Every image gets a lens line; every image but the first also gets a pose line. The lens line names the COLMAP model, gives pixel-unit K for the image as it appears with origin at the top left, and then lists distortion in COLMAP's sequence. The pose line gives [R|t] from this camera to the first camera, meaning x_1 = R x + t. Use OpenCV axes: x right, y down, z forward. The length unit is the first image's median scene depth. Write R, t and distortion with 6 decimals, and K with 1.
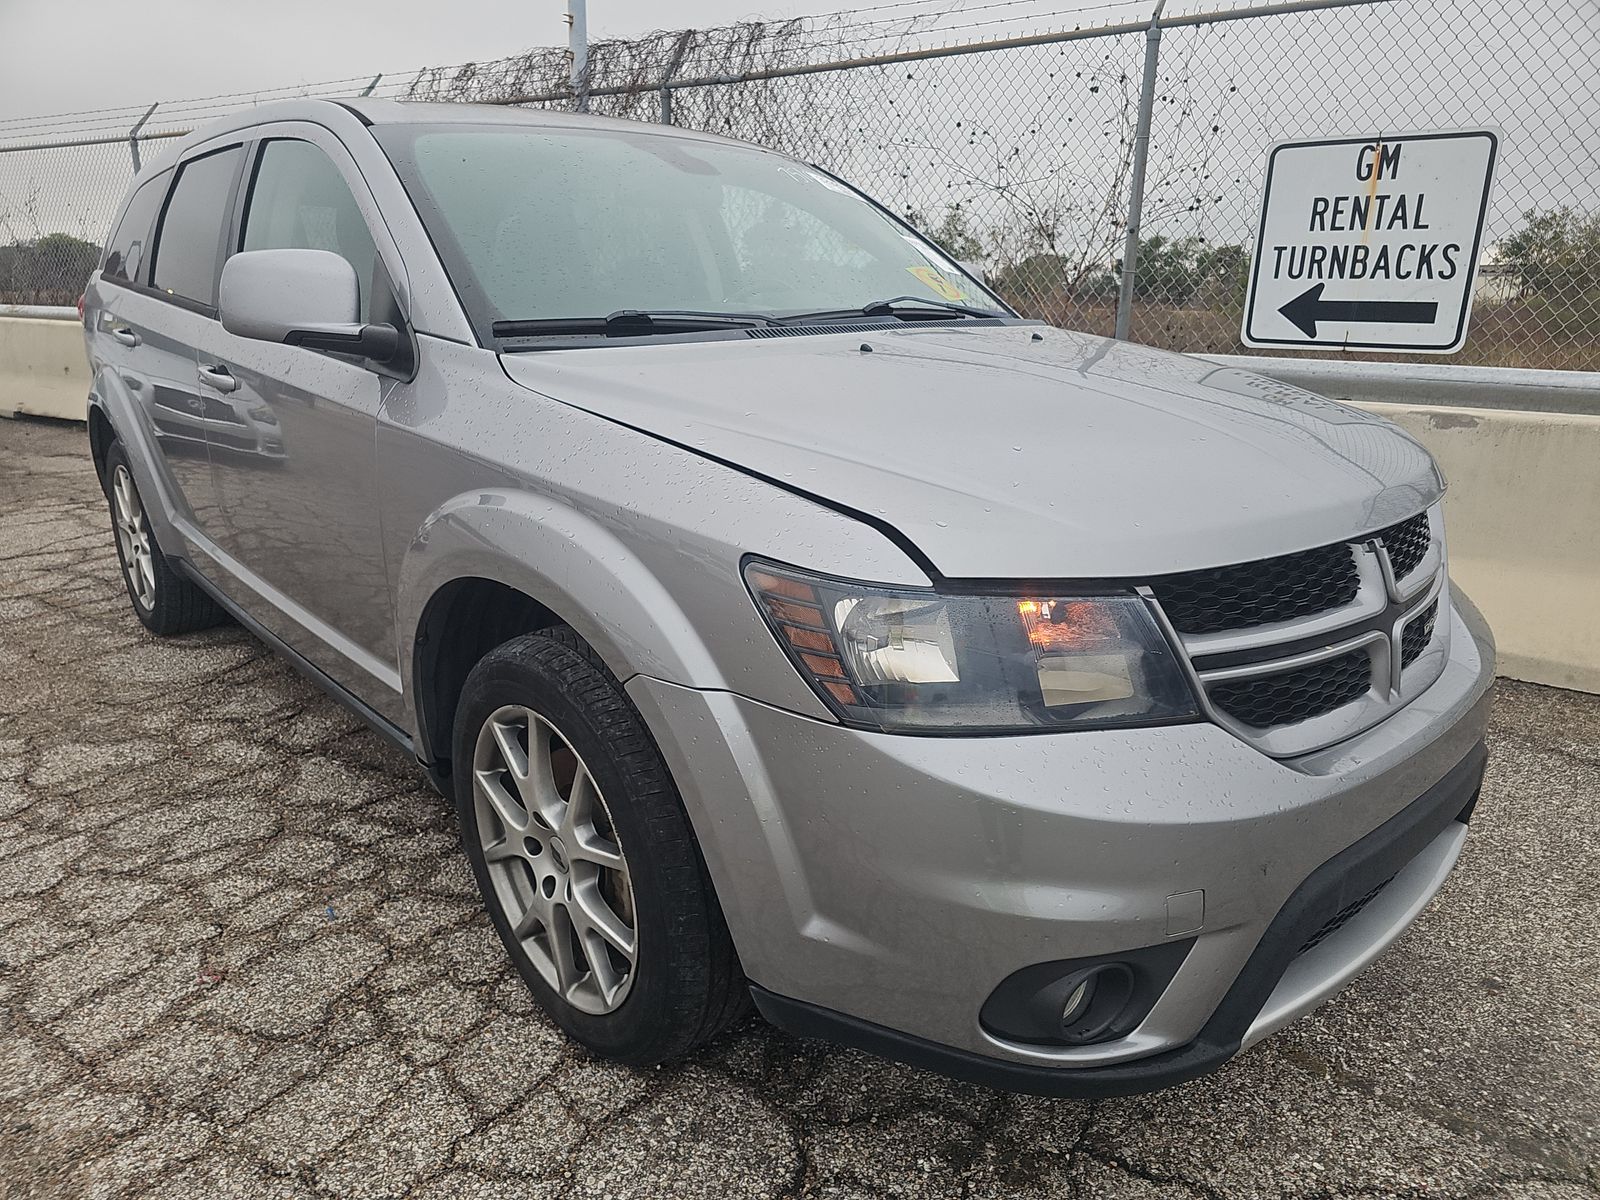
lens RADIAL K [[1097.3, 0, 800.4], [0, 1097.3, 628.4], [0, 0, 1]] dist [0.006959, 0.000590]
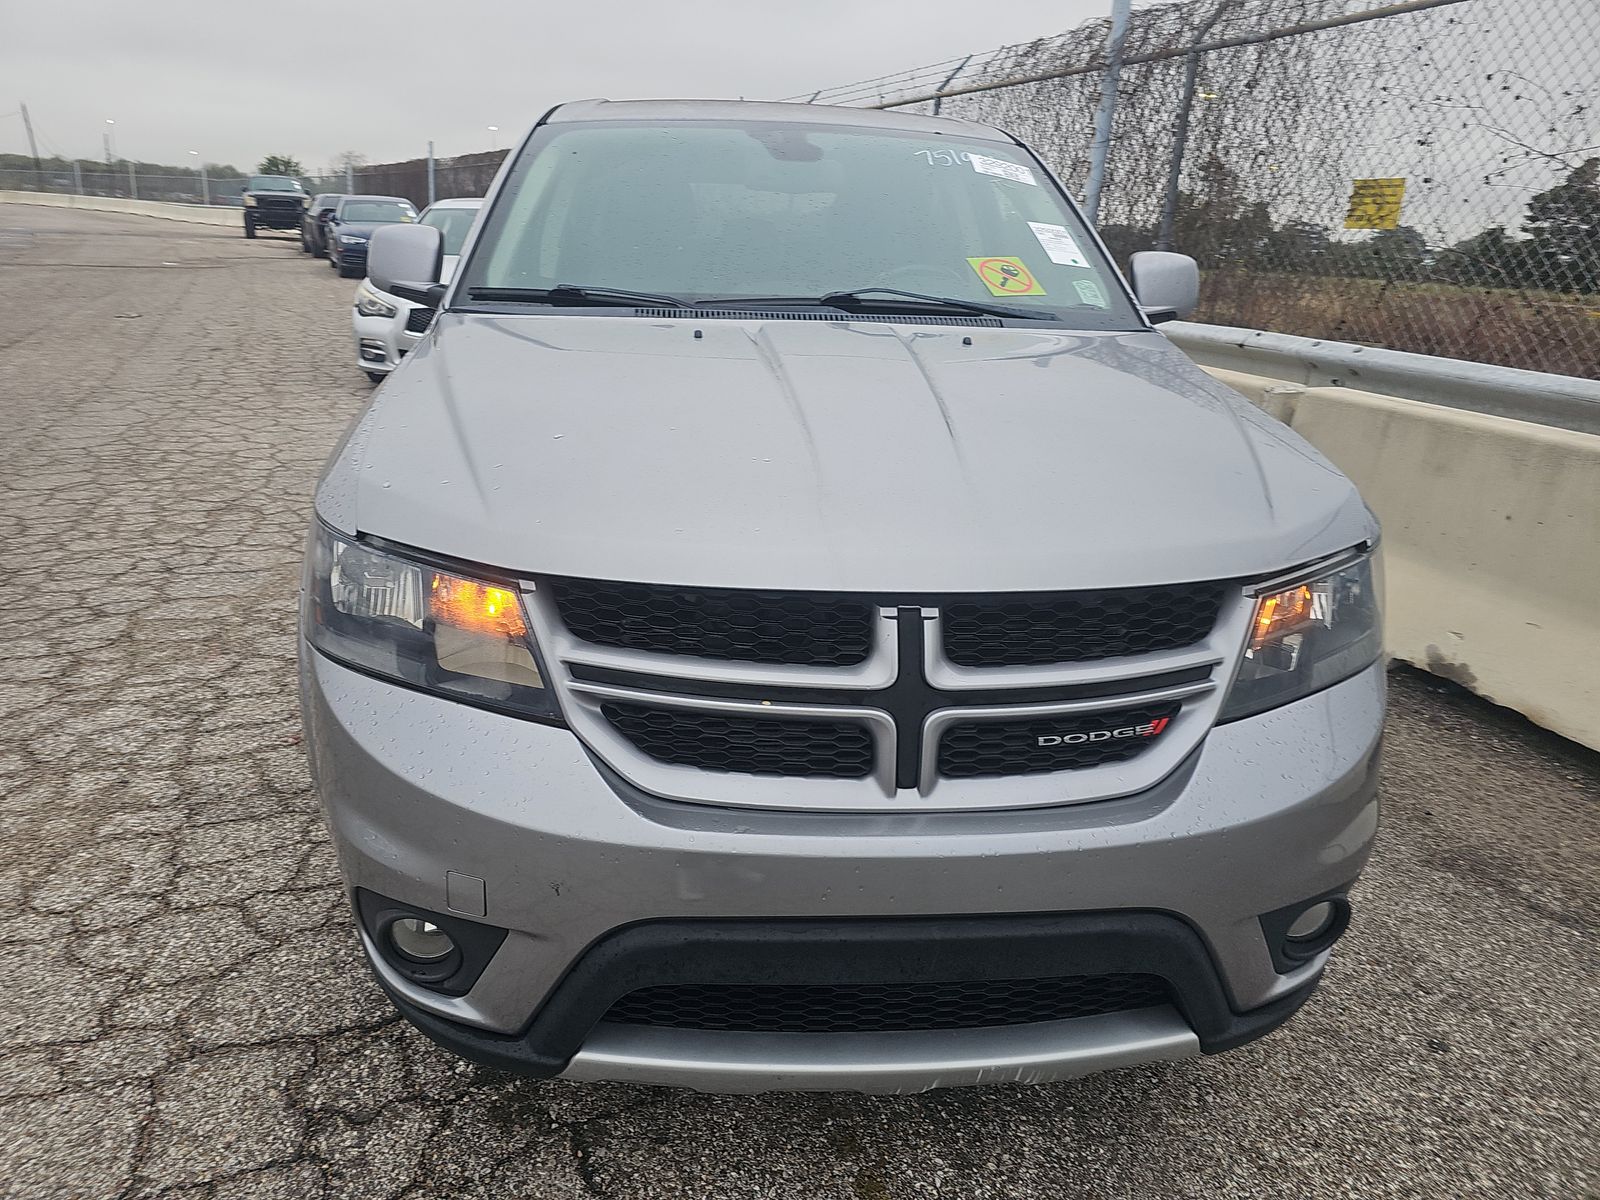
lens RADIAL K [[1089.4, 0, 800.0], [0, 1089.4, 600.0], [0, 0, 1]] dist [0.050729, -0.047628]
pose [[0.790922, 0.220257, -0.570902, 0.759167], [-0.217359, 0.973255, 0.074360, -0.104463], [0.572011, 0.065278, 0.817644, 0.216140]]
